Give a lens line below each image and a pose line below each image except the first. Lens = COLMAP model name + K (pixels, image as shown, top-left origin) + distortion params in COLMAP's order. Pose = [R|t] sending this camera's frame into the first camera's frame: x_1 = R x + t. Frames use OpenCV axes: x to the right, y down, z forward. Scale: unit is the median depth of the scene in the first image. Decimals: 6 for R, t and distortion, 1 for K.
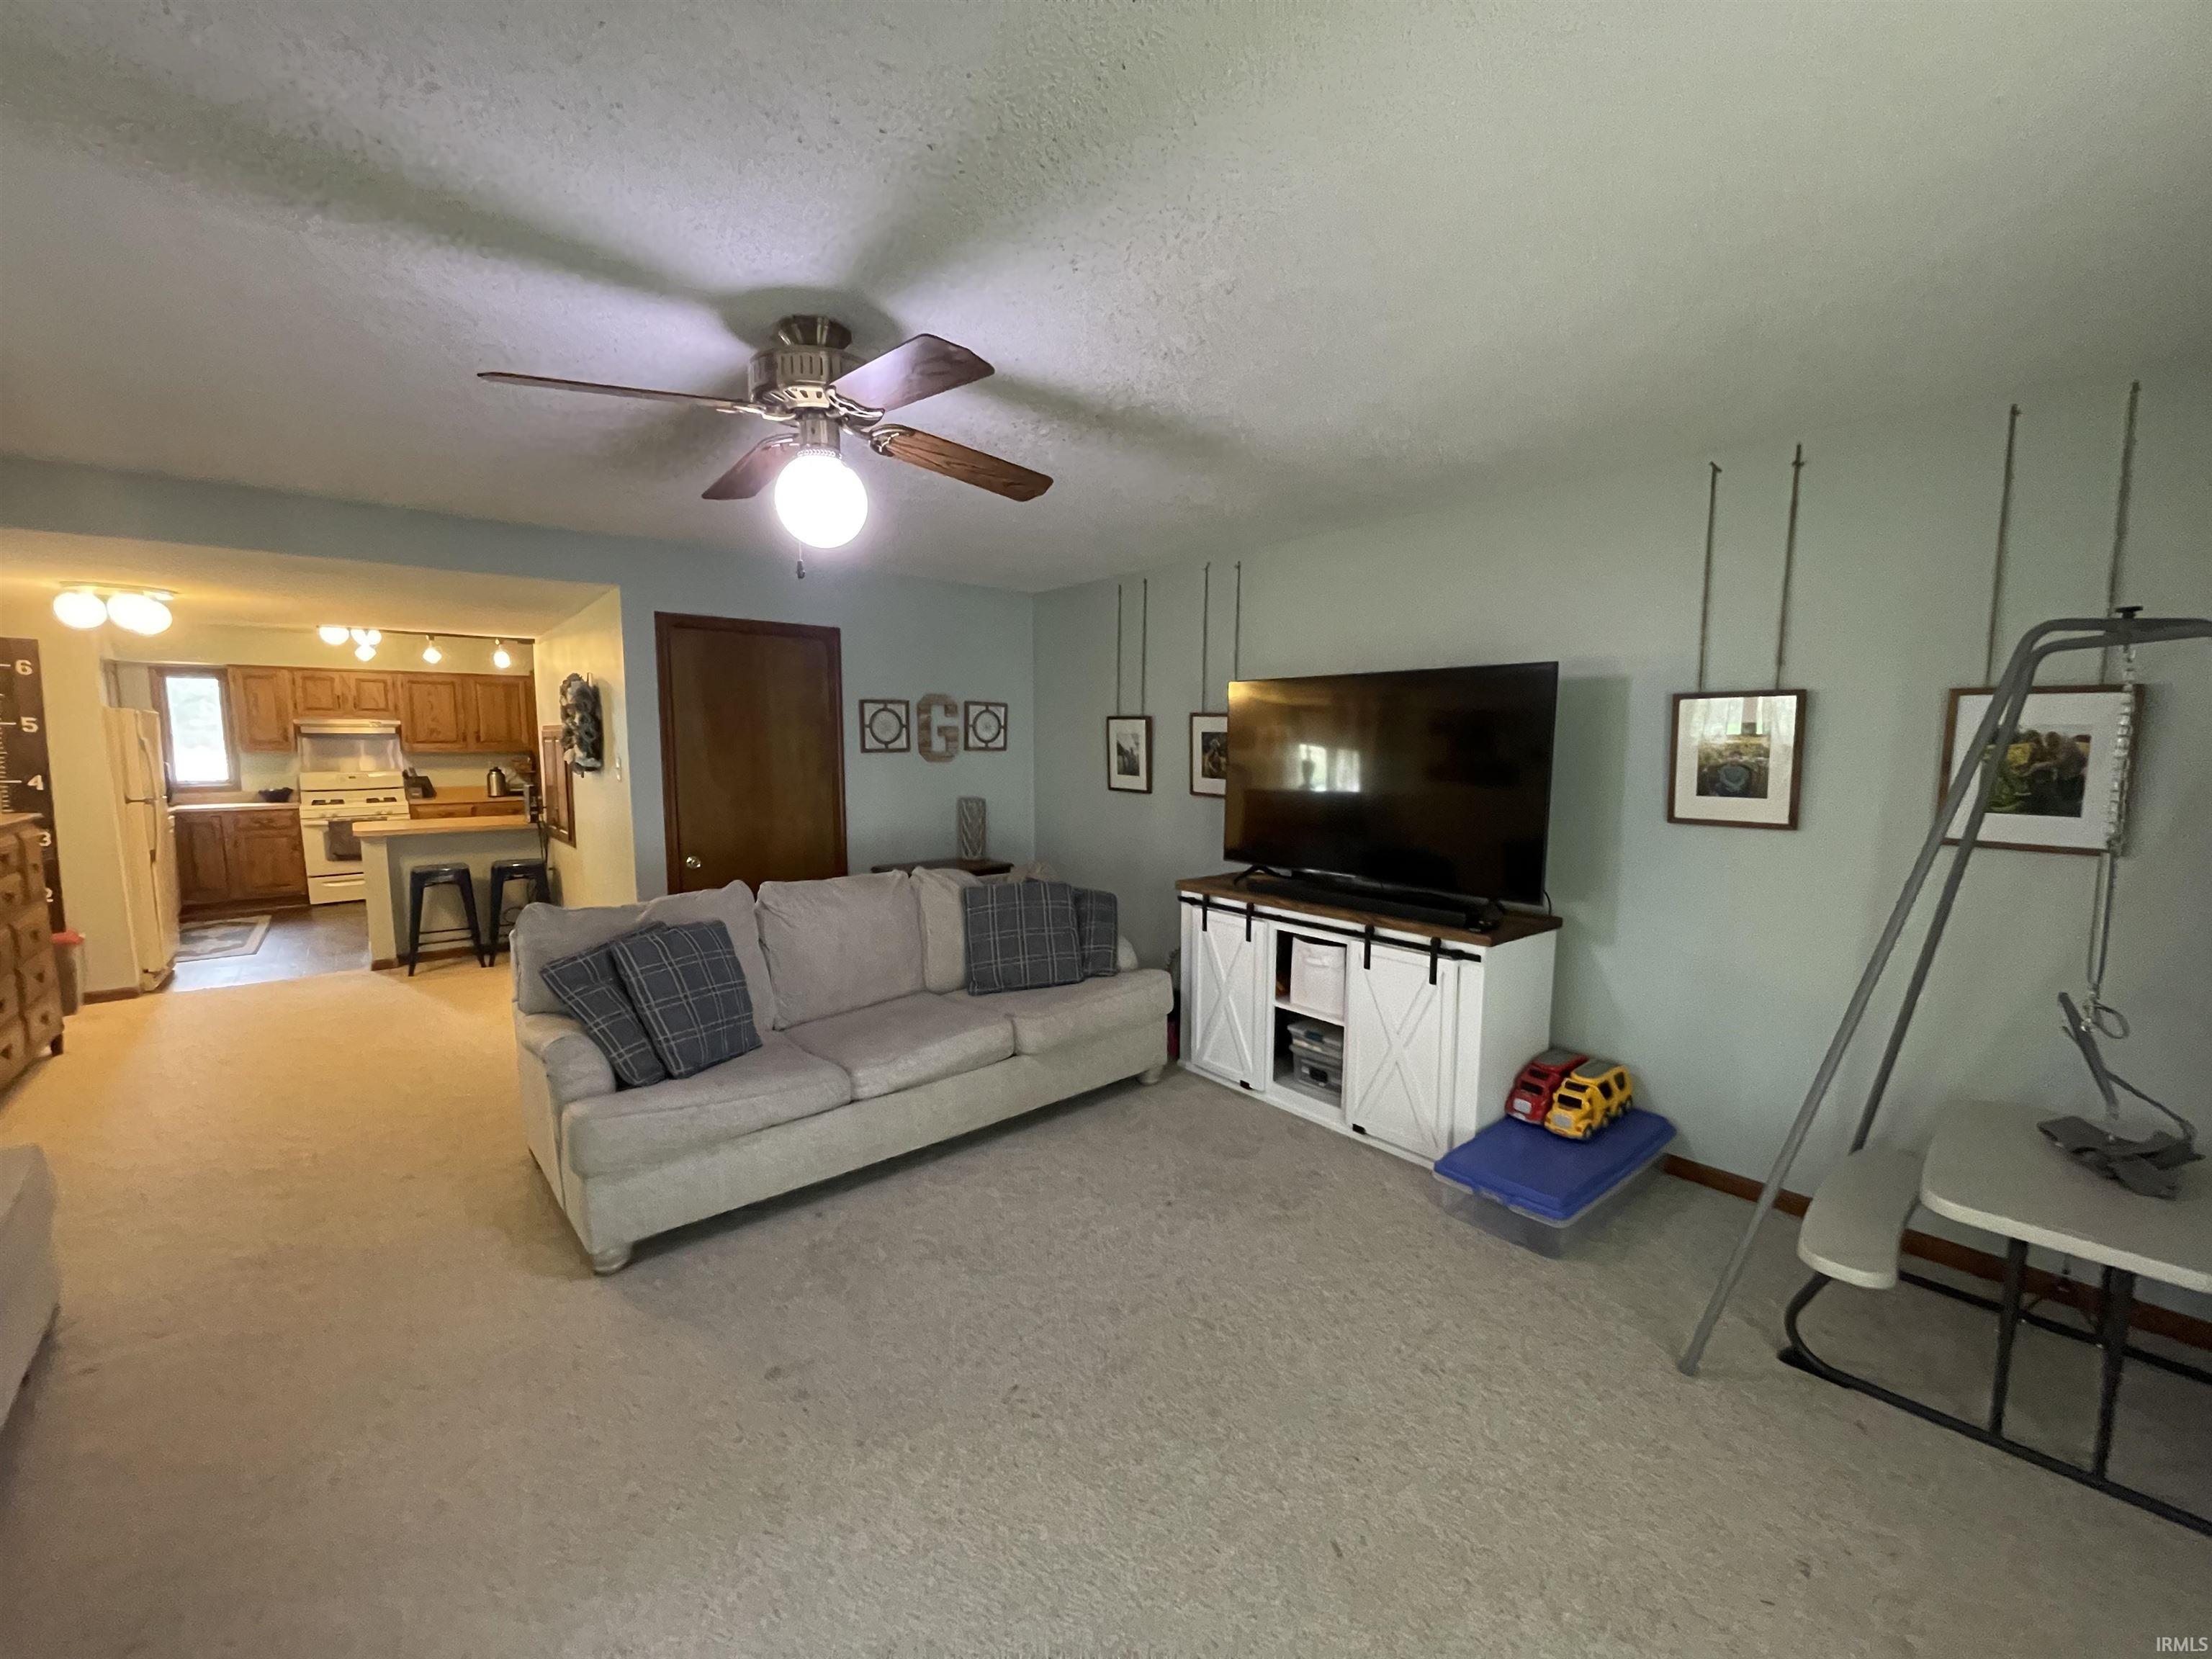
lens RADIAL K [[889.8, 0, 1109.5], [0, 889.8, 837.5], [0, 0, 1]] dist [0.002408, -0.000231]
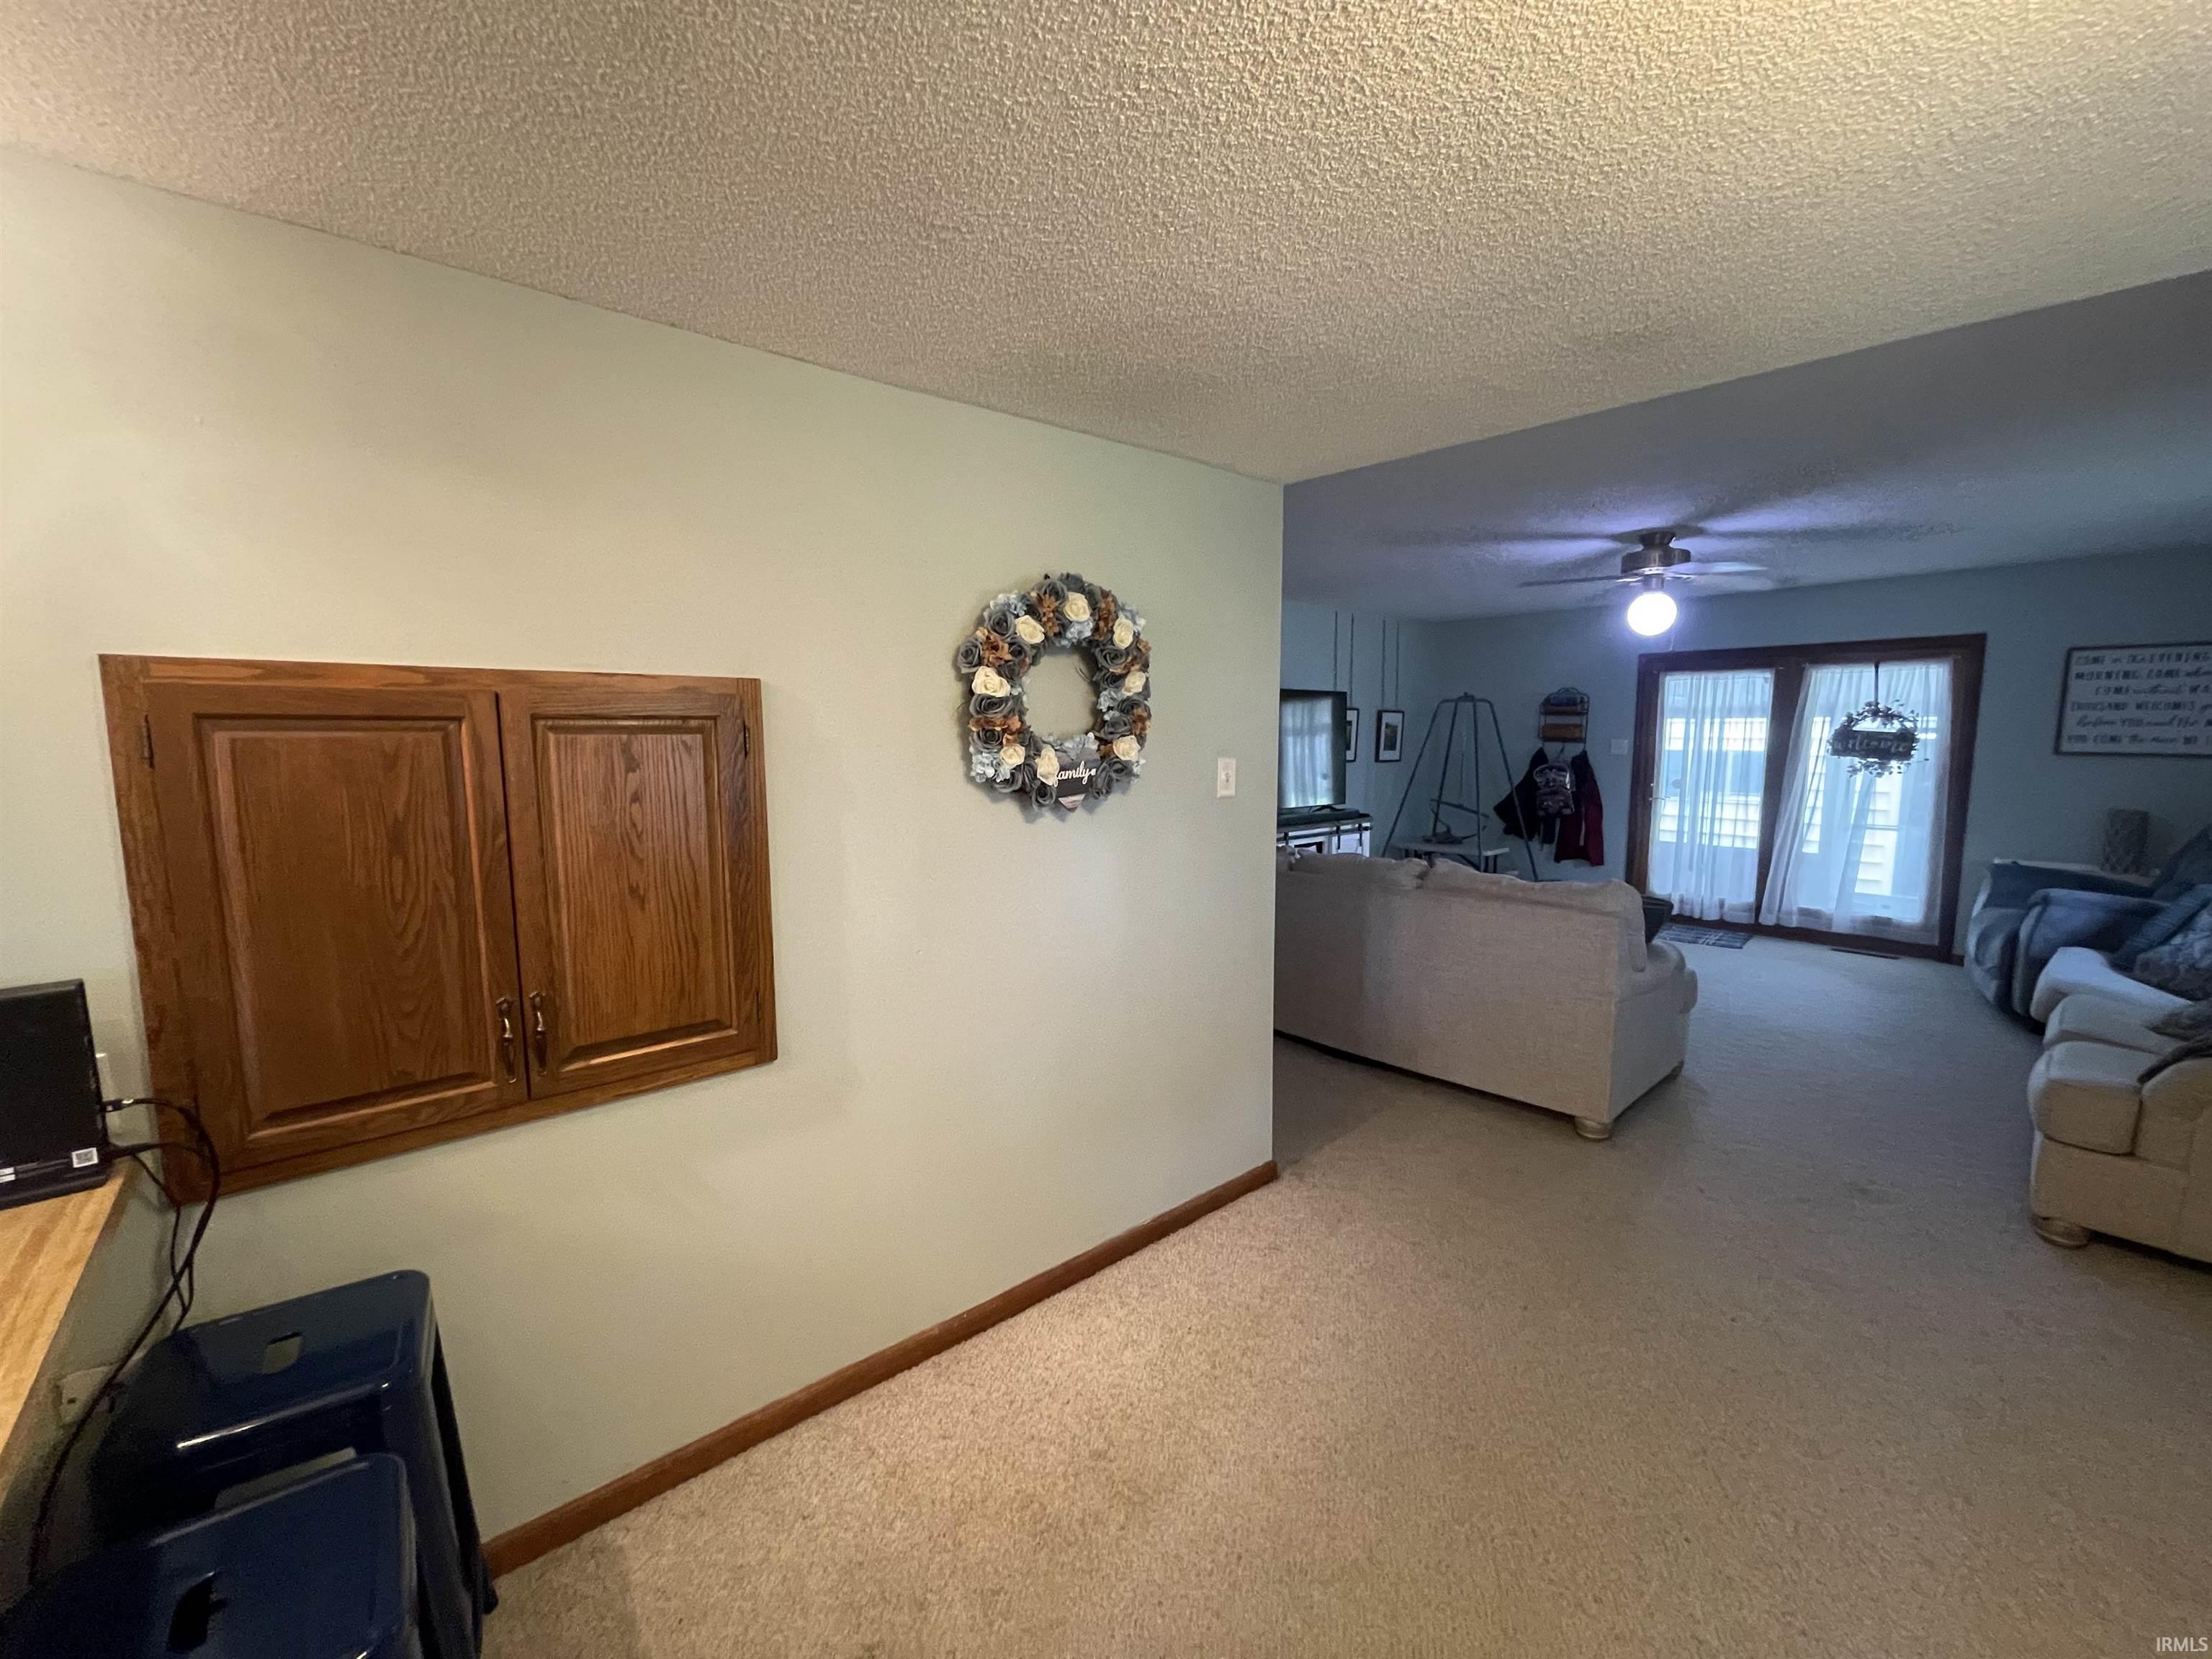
lens RADIAL K [[889.8, 0, 1105.4], [0, 889.8, 824.2], [0, 0, 1]] dist [0.002408, -0.000231]
pose [[-0.013187, -0.113701, 0.993427, -1.378177], [0.108792, 0.987453, 0.114461, -0.153952], [-0.993977, 0.109587, -0.000652, 1.299991]]
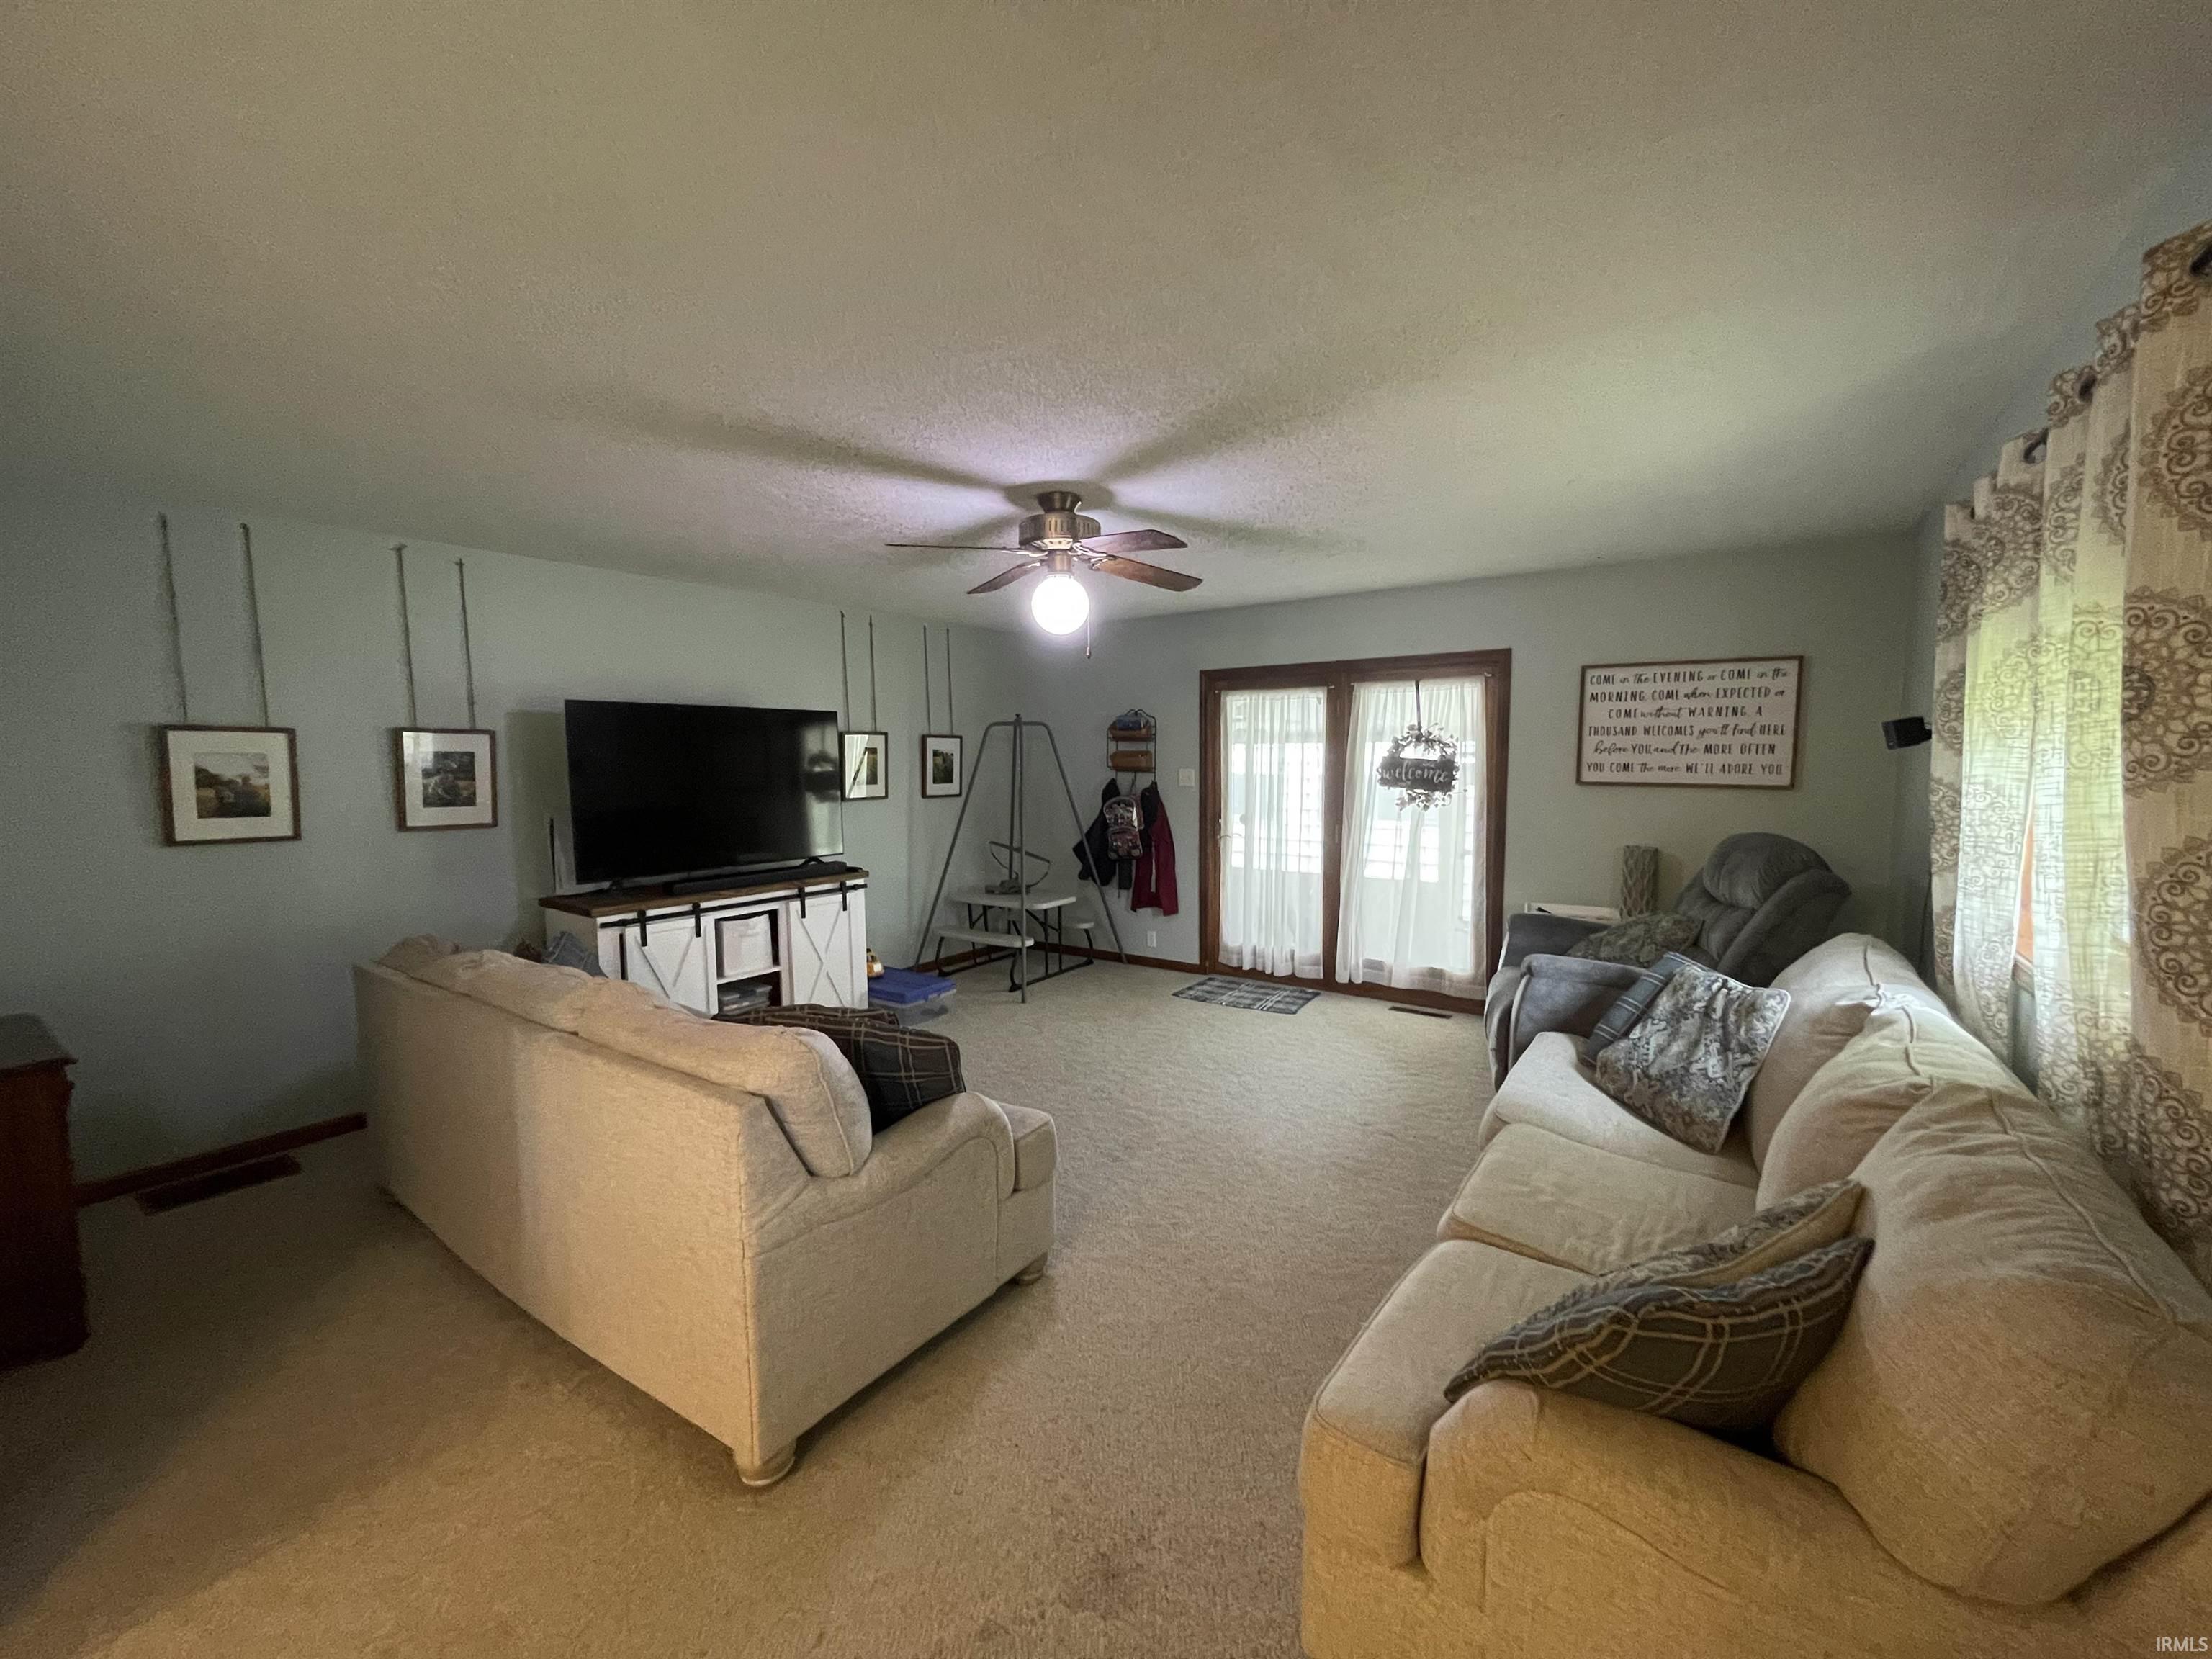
lens RADIAL K [[889.8, 0, 1101.3], [0, 889.8, 824.9], [0, 0, 1]] dist [0.002408, -0.000231]
pose [[-0.239207, -0.083844, 0.967342, -1.045539], [0.107665, 0.987831, 0.112243, -0.095469], [-0.964981, 0.130998, -0.227269, 0.736659]]
